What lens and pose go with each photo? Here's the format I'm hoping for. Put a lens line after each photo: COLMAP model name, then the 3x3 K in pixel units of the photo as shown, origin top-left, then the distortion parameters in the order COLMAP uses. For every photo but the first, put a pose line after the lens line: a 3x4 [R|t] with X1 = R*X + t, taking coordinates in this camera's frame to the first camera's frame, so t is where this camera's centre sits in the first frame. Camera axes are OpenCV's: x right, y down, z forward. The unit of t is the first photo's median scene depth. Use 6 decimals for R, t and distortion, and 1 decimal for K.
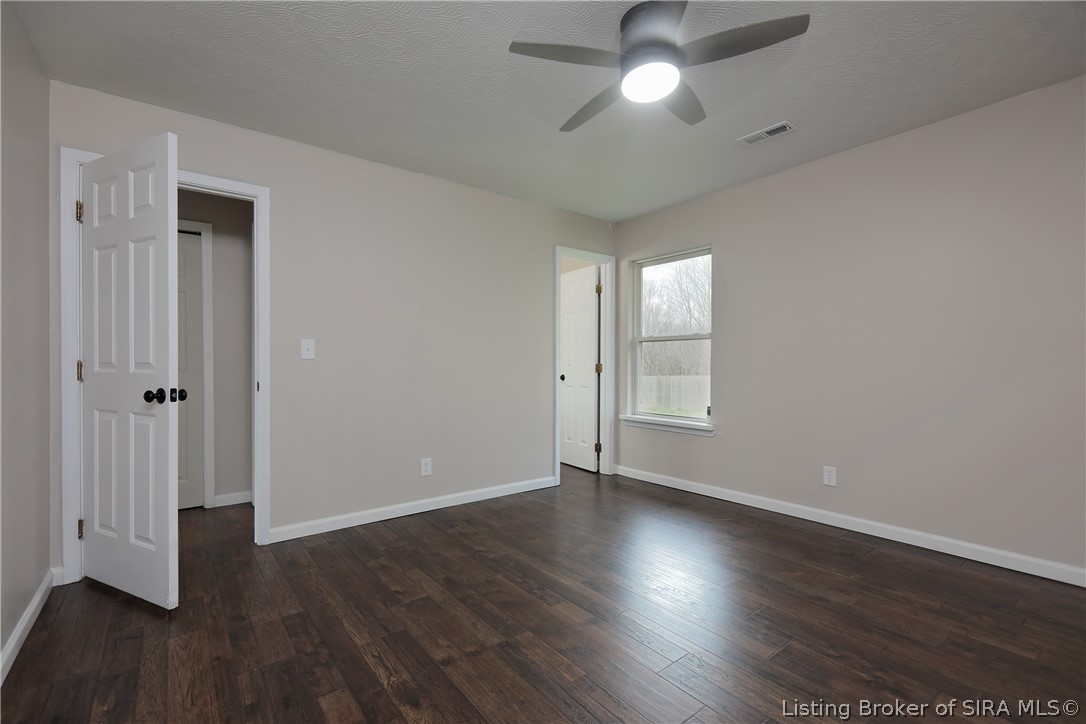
lens RADIAL K [[478.5, 0, 537.7], [0, 478.5, 362.7], [0, 0, 1]] dist [-0.007490, 0.002862]
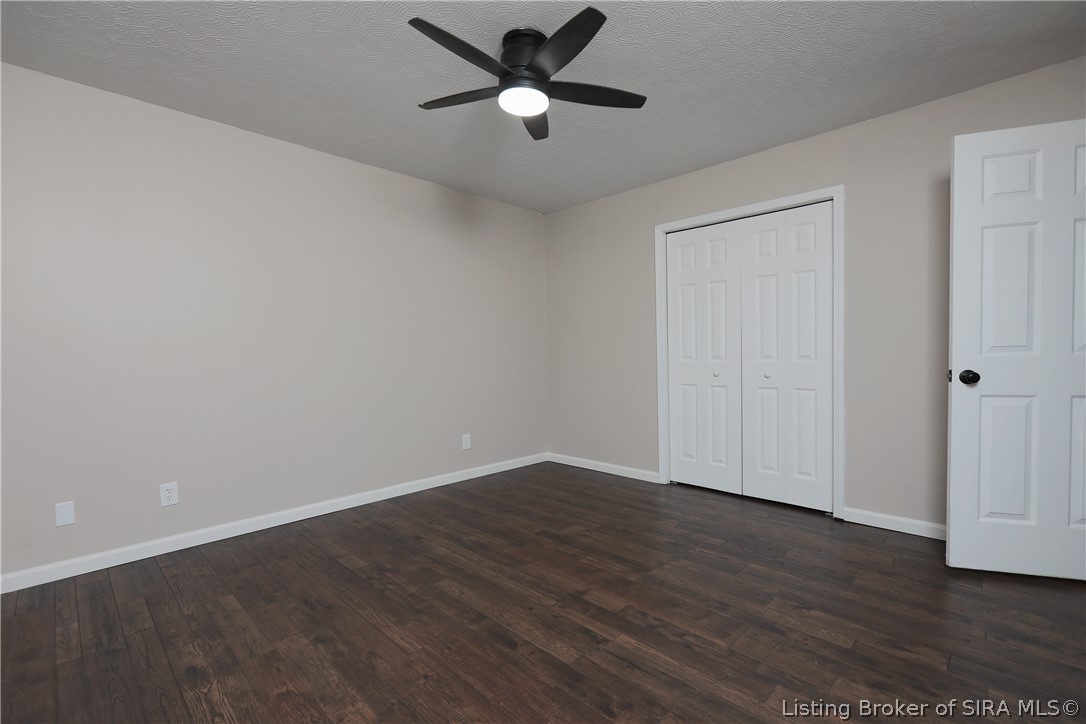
lens RADIAL K [[478.5, 0, 537.8], [0, 478.5, 362.4], [0, 0, 1]] dist [-0.007490, 0.002862]
pose [[-0.990415, 0.017679, -0.136986, 0.270471], [0.014943, 0.999668, 0.020970, -0.001689], [0.137312, 0.018722, -0.990351, 1.565466]]
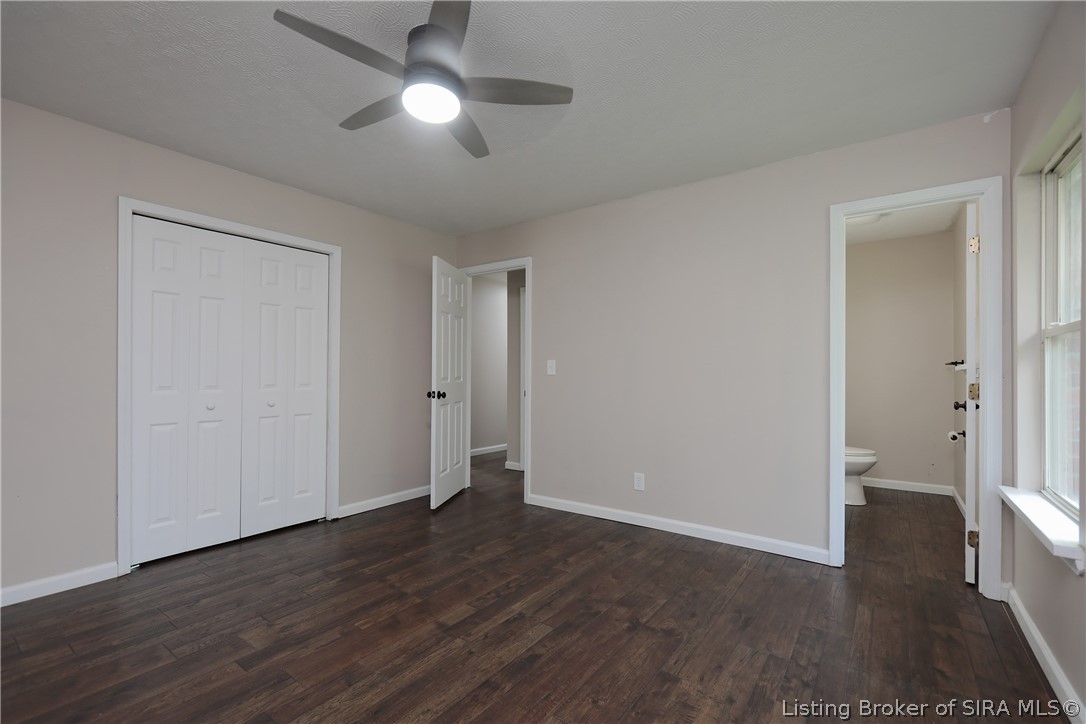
lens RADIAL K [[478.5, 0, 538.6], [0, 478.5, 367.4], [0, 0, 1]] dist [-0.007490, 0.002862]
pose [[0.275524, -0.011491, -0.961226, 0.920458], [0.000227, 0.999929, -0.011889, -0.014425], [0.961294, 0.003058, 0.275507, 0.699161]]
